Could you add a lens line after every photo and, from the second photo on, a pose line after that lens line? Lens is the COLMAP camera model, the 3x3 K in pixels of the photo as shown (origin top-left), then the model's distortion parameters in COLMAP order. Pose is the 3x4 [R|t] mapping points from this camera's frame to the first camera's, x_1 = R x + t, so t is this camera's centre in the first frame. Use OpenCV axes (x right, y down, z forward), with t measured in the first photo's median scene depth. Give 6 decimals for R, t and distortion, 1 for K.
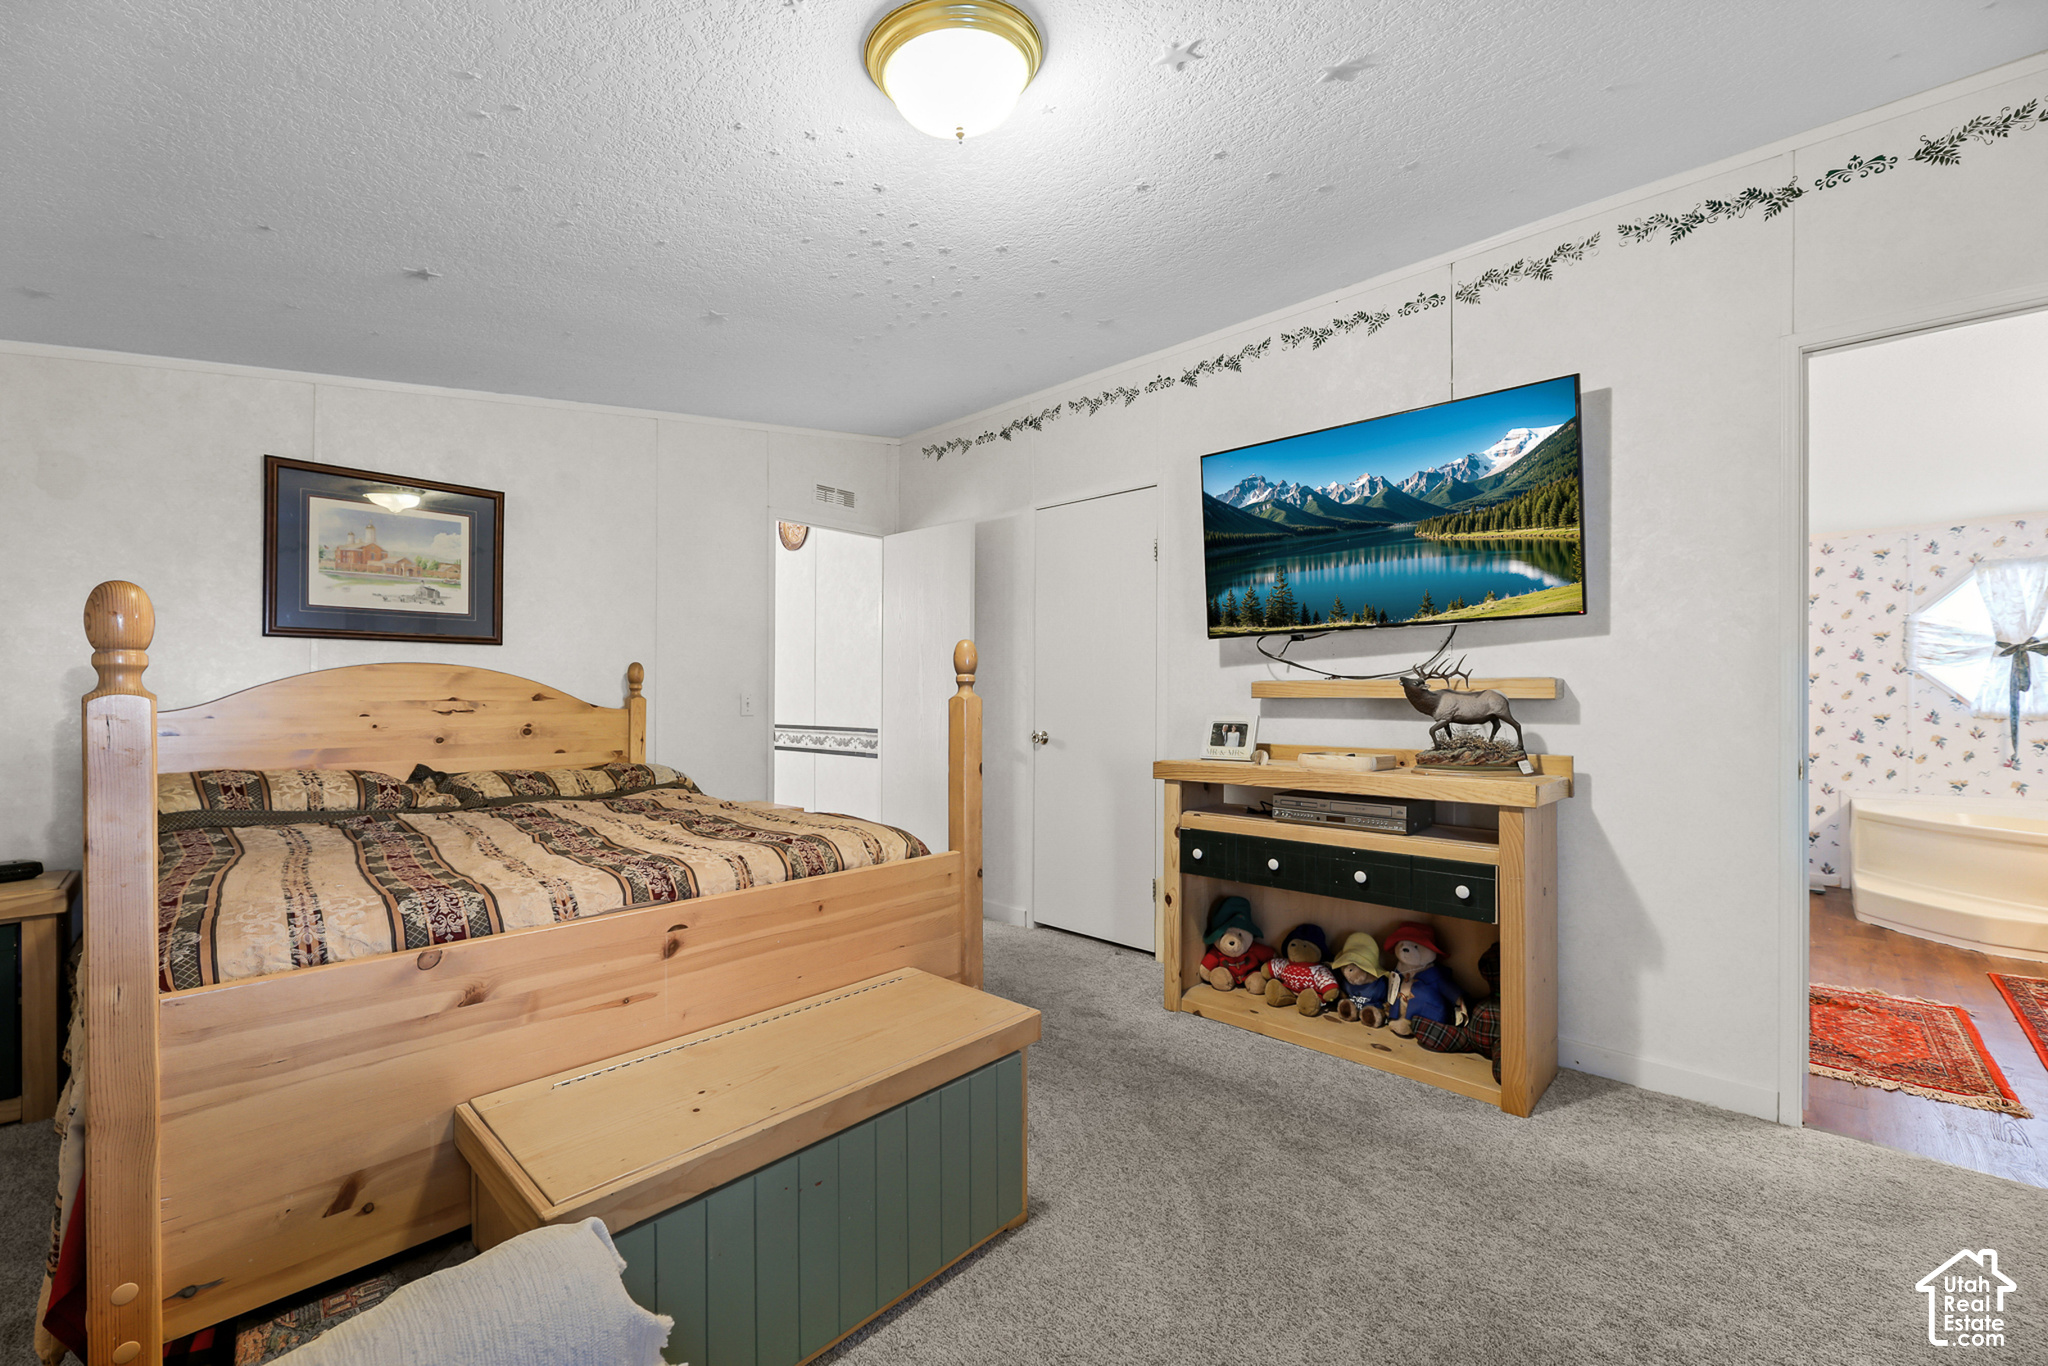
lens RADIAL K [[848.5, 0, 1012.1], [0, 848.5, 690.2], [0, 0, 1]] dist [-0.002928, -0.002135]
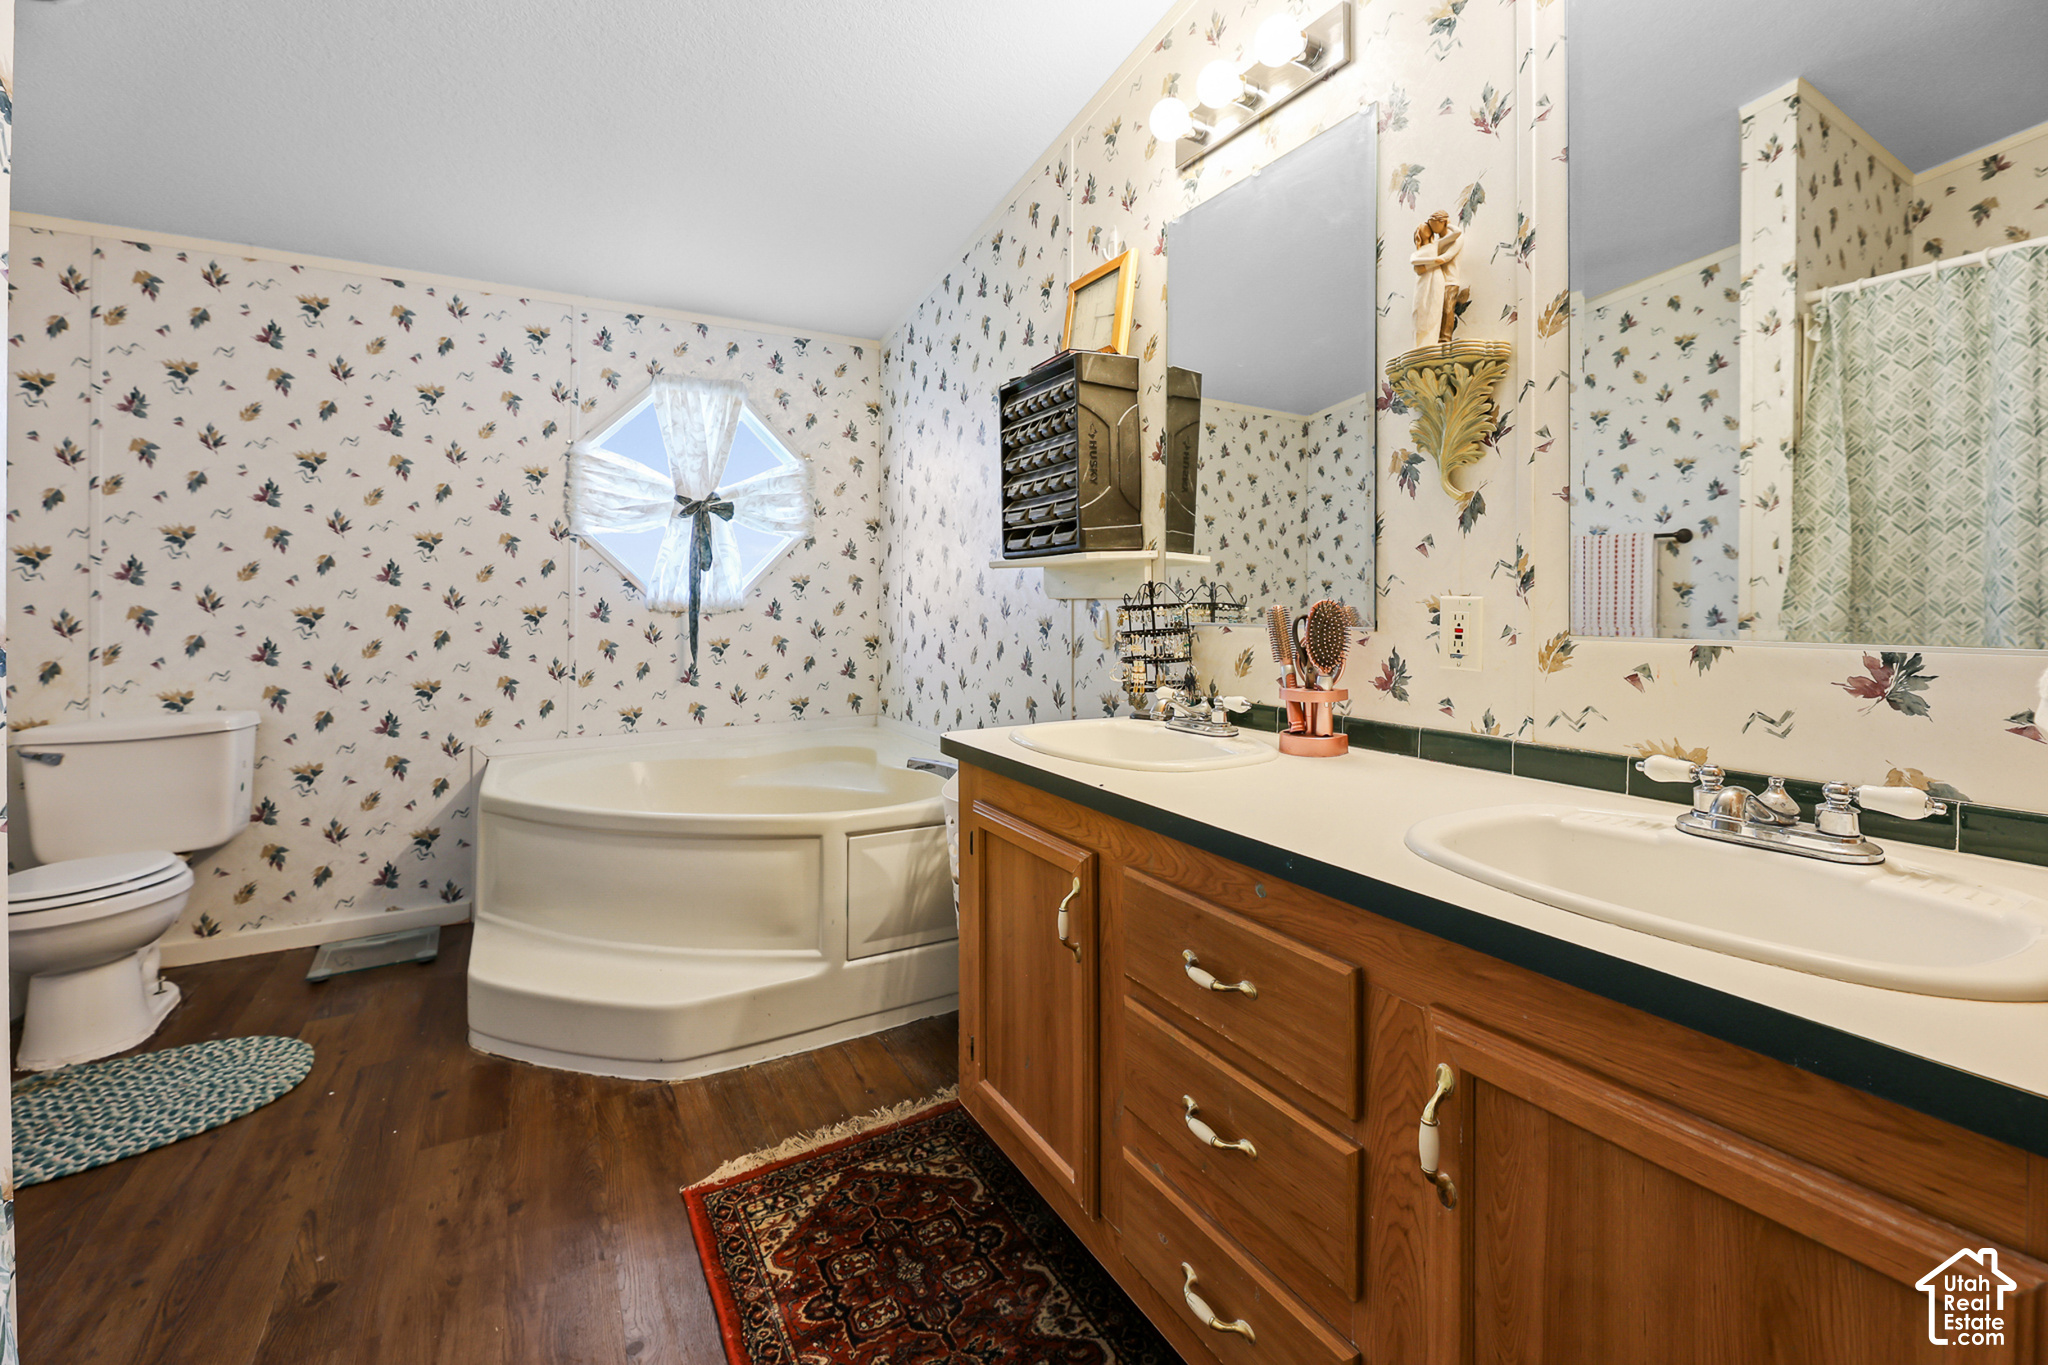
lens RADIAL K [[848.5, 0, 1016.8], [0, 848.5, 588.4], [0, 0, 1]] dist [-0.002928, -0.002135]
pose [[0.289183, 0.005757, 0.957256, 0.603234], [-0.009953, 0.999946, -0.003007, 0.014692], [-0.957222, -0.008658, 0.289225, 0.544870]]
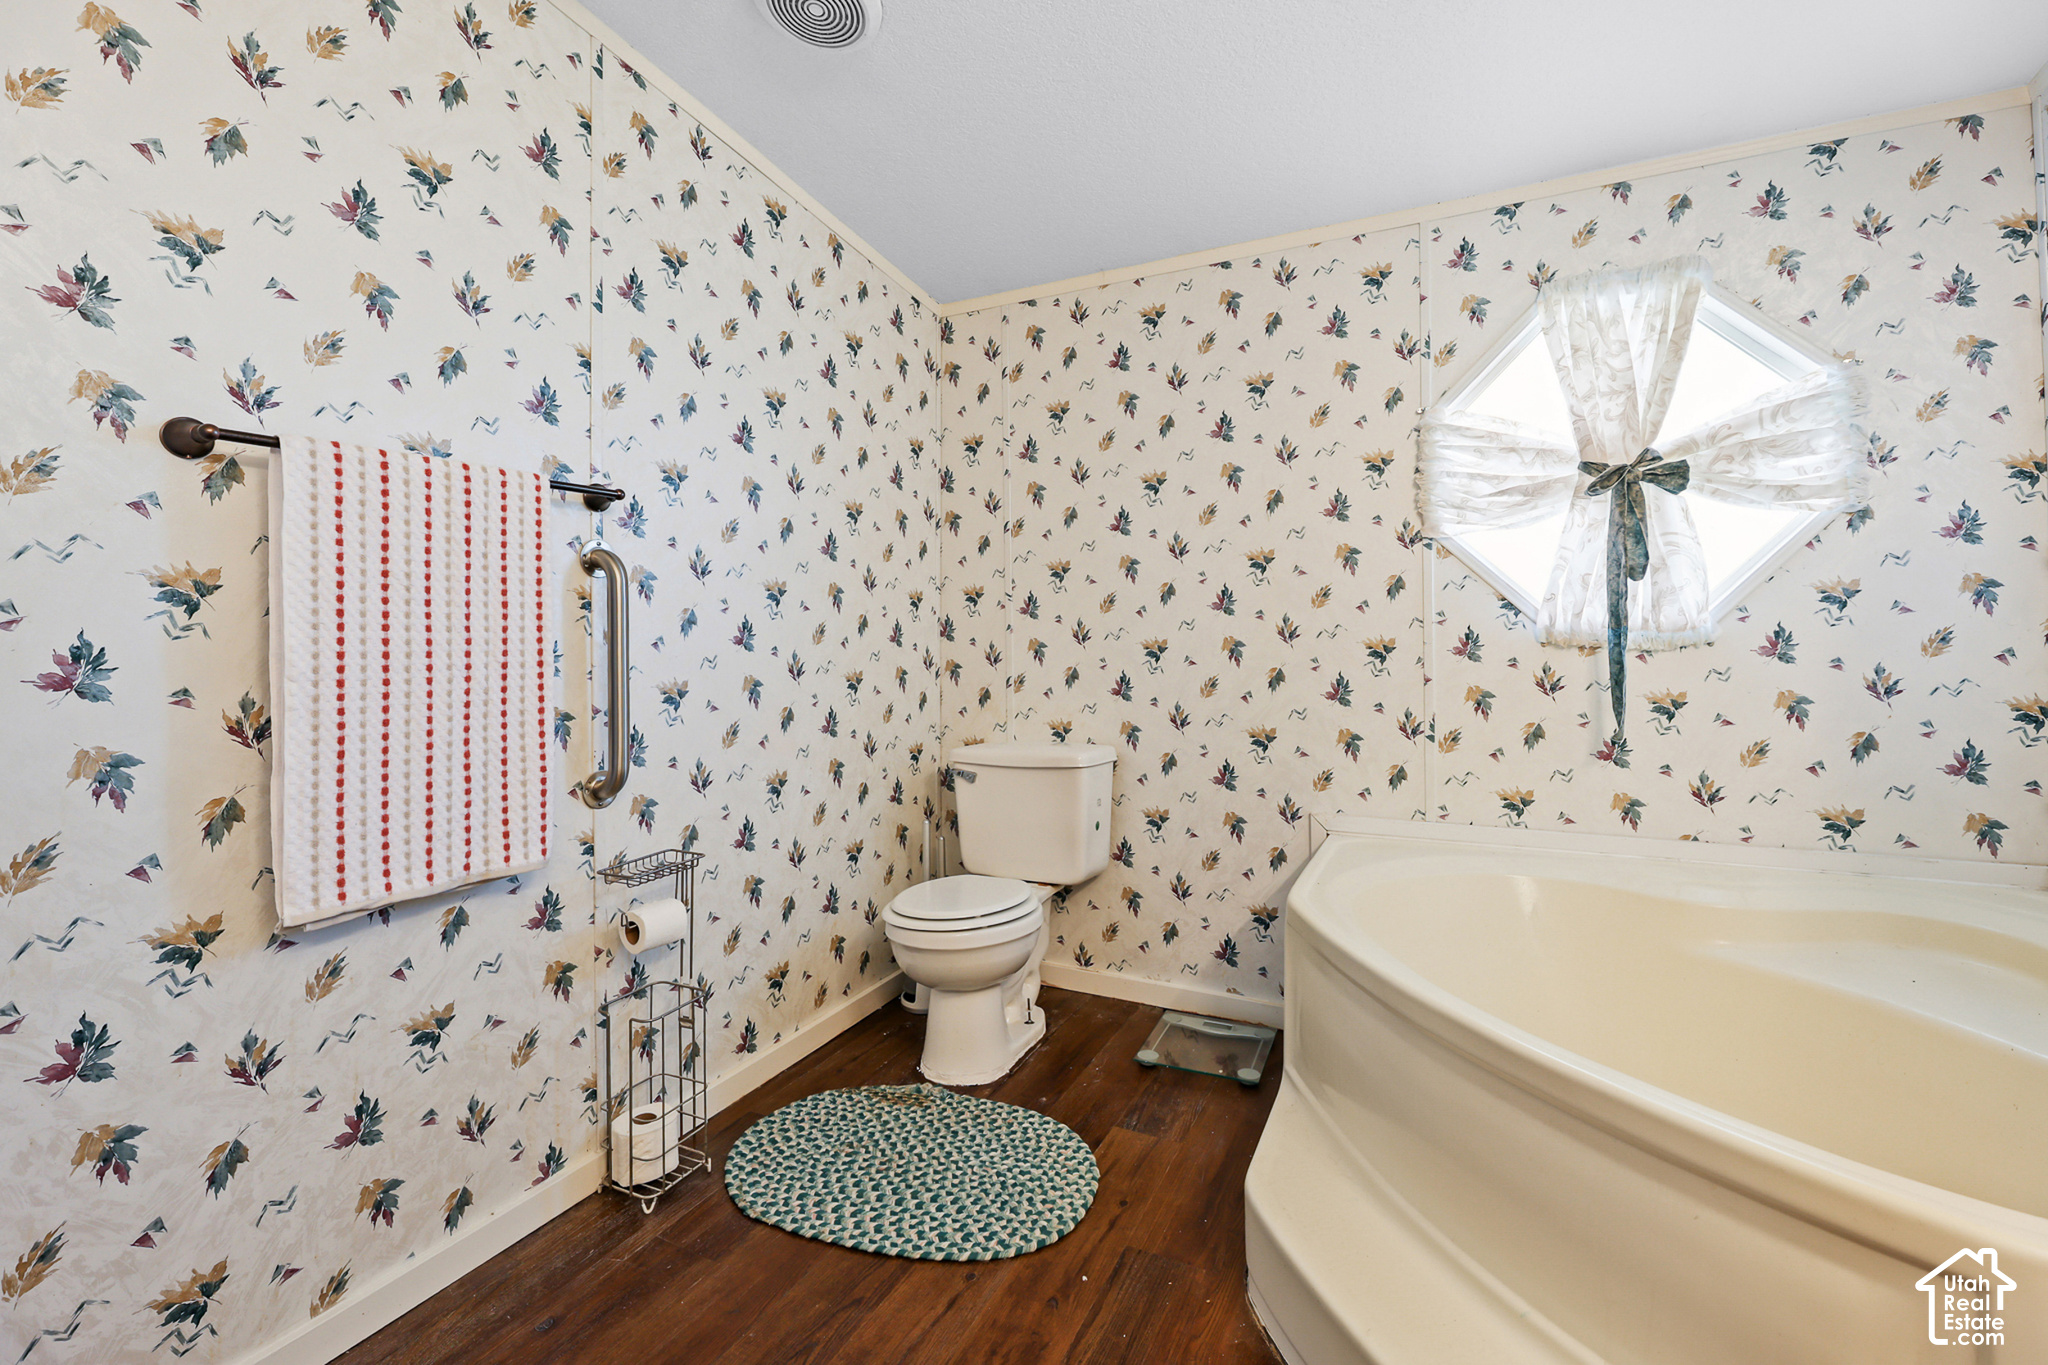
lens RADIAL K [[848.5, 0, 1062.2], [0, 848.5, 621.6], [0, 0, 1]] dist [-0.002928, -0.002135]
pose [[0.948396, -0.005328, 0.317045, 0.784773], [0.007675, 0.999952, -0.006154, 0.021767], [-0.316997, 0.008270, 0.948391, 0.677888]]
